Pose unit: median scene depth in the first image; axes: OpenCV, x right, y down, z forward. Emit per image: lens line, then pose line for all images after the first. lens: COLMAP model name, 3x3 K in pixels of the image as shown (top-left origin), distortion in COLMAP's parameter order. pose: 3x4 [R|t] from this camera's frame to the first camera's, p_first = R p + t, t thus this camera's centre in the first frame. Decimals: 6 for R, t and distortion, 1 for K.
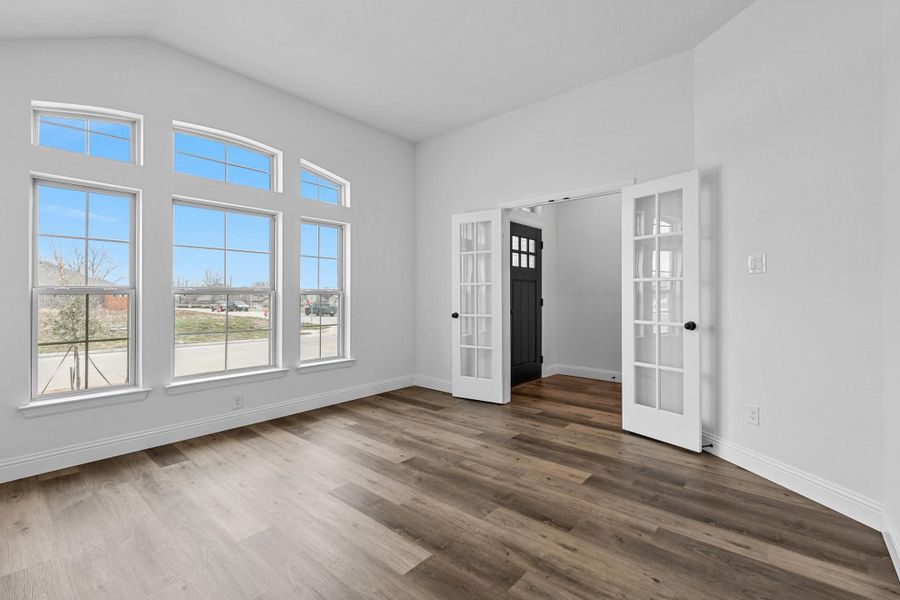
lens RADIAL K [[409.1, 0, 447.0], [0, 409.1, 294.6], [0, 0, 1]] dist [0.003279, 0.000272]
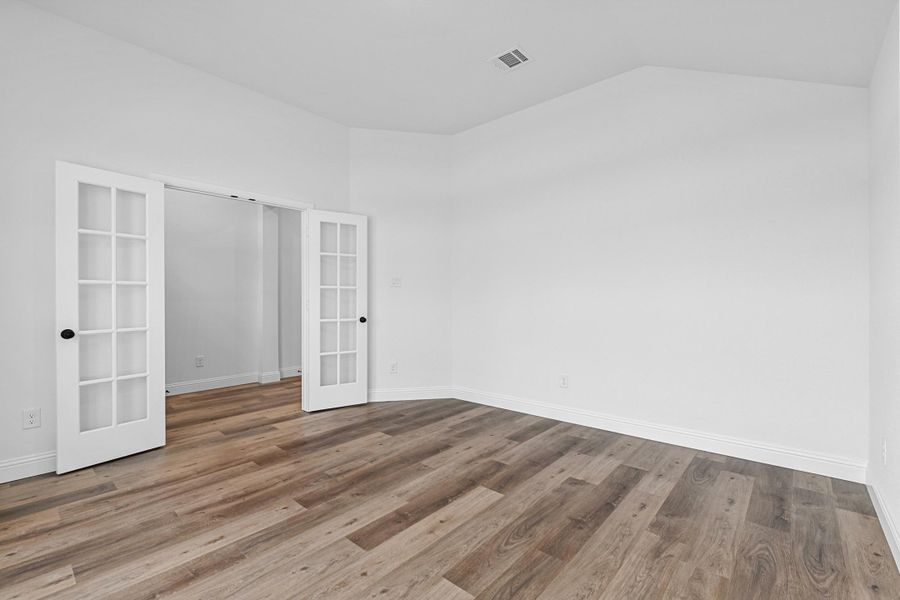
lens RADIAL K [[399.3, 0, 460.8], [0, 399.3, 296.0], [0, 0, 1]] dist [0.002776, 0.000236]
pose [[-0.023782, 0.008354, 0.999682, -0.848058], [0.001943, 0.999964, -0.008310, 0.004064], [-0.999715, 0.001745, -0.023797, 0.672389]]
